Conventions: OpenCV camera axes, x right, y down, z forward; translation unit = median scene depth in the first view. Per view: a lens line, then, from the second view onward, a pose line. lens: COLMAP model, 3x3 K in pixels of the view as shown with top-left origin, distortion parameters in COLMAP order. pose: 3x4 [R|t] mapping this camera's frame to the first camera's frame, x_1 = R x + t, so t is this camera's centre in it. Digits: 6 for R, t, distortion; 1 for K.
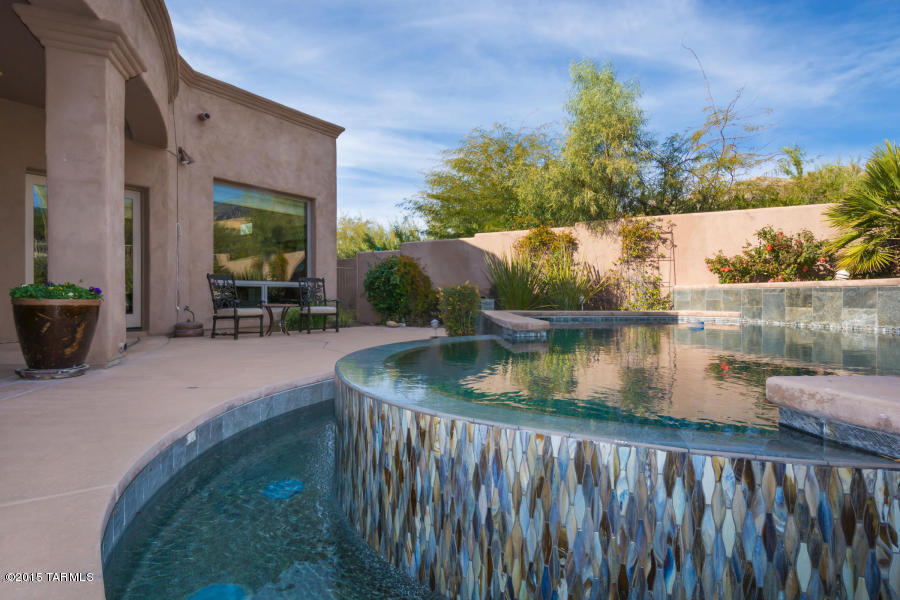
lens RADIAL K [[441.6, 0, 450.0], [0, 441.6, 300.0], [0, 0, 1]] dist [0.014993, 0.000041]
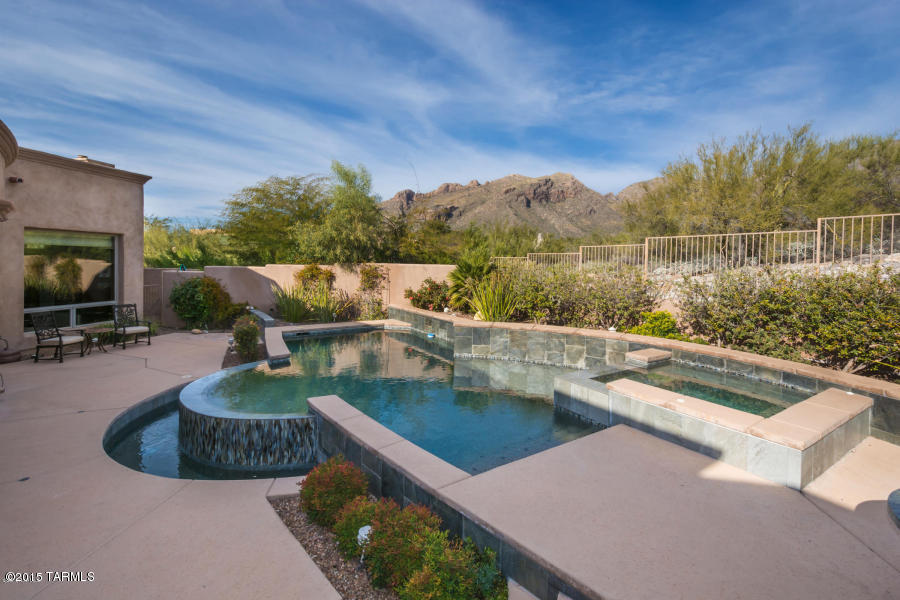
lens RADIAL K [[395.2, 0, 448.7], [0, 395.2, 273.8], [0, 0, 1]] dist [0.033651, -0.010503]
pose [[0.901270, 0.007913, 0.433186, 0.038054], [-0.018676, 0.999613, 0.020596, -0.183288], [-0.432855, -0.026653, 0.901069, -0.492840]]
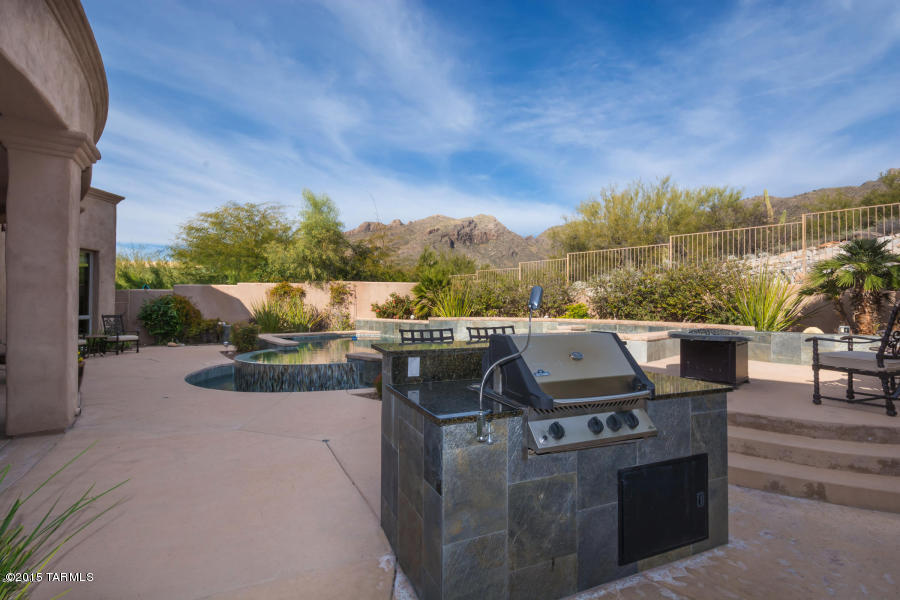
lens RADIAL K [[412.9, 0, 450.0], [0, 412.9, 300.0], [0, 0, 1]] dist [0.027327, -0.000014]
pose [[0.804738, 0.013844, 0.593469, -0.240629], [-0.001672, 0.999777, -0.021054, -0.070675], [-0.593628, 0.015950, 0.804582, -0.700716]]
